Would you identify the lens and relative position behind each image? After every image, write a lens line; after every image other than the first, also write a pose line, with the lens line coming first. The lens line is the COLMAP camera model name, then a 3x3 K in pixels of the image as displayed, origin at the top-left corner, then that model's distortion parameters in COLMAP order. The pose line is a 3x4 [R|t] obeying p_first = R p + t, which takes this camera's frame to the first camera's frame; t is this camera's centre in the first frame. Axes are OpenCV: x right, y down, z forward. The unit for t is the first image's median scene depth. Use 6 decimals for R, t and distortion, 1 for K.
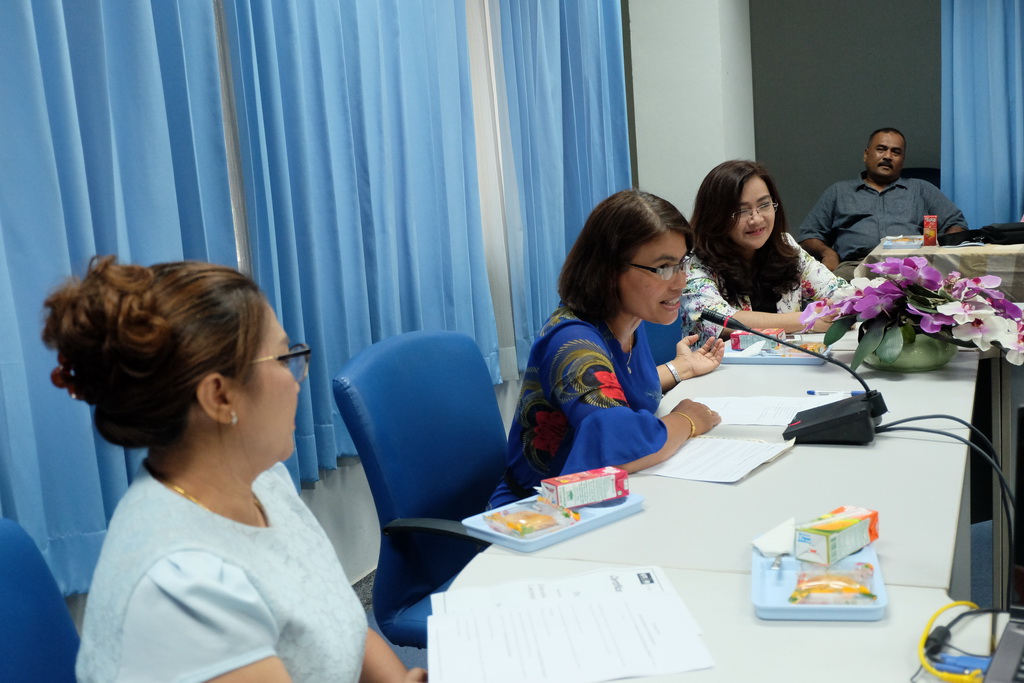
lens RADIAL K [[1234.5, 0, 504.5], [0, 1234.5, 351.5], [0, 0, 1]] dist [-0.010189, 0.000000]
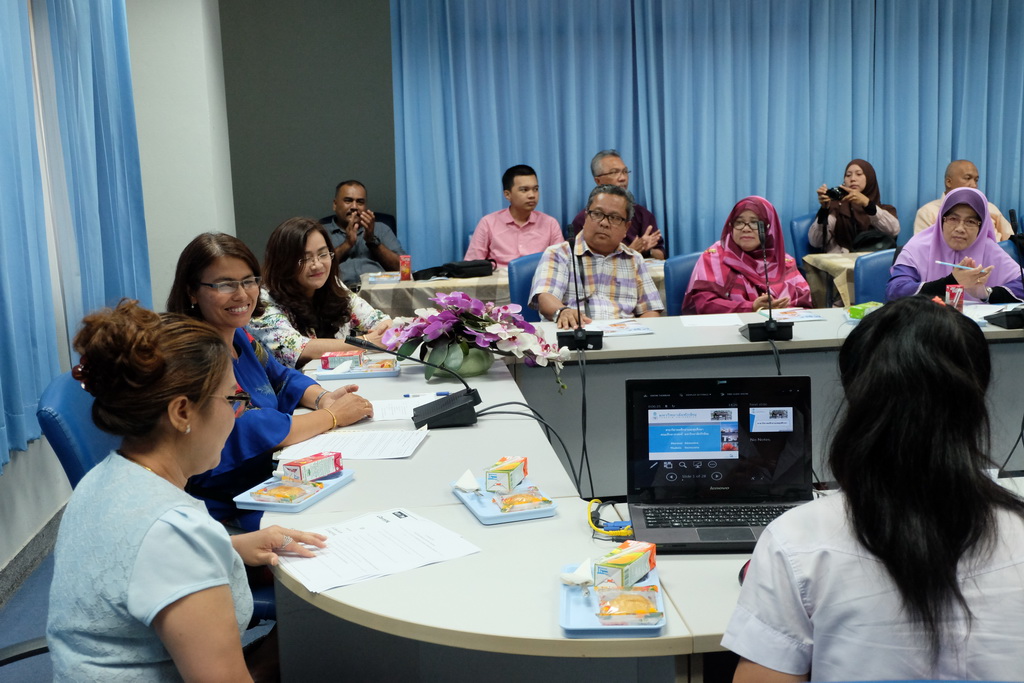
lens RADIAL K [[1234.5, 0, 517.8], [0, 1234.5, 340.8], [0, 0, 1]] dist [-0.010189, 0.000000]
pose [[0.876796, -0.044584, 0.478791, -0.288027], [0.061842, 0.997879, -0.020329, 0.008757], [-0.476869, 0.047434, 0.877694, -0.240643]]
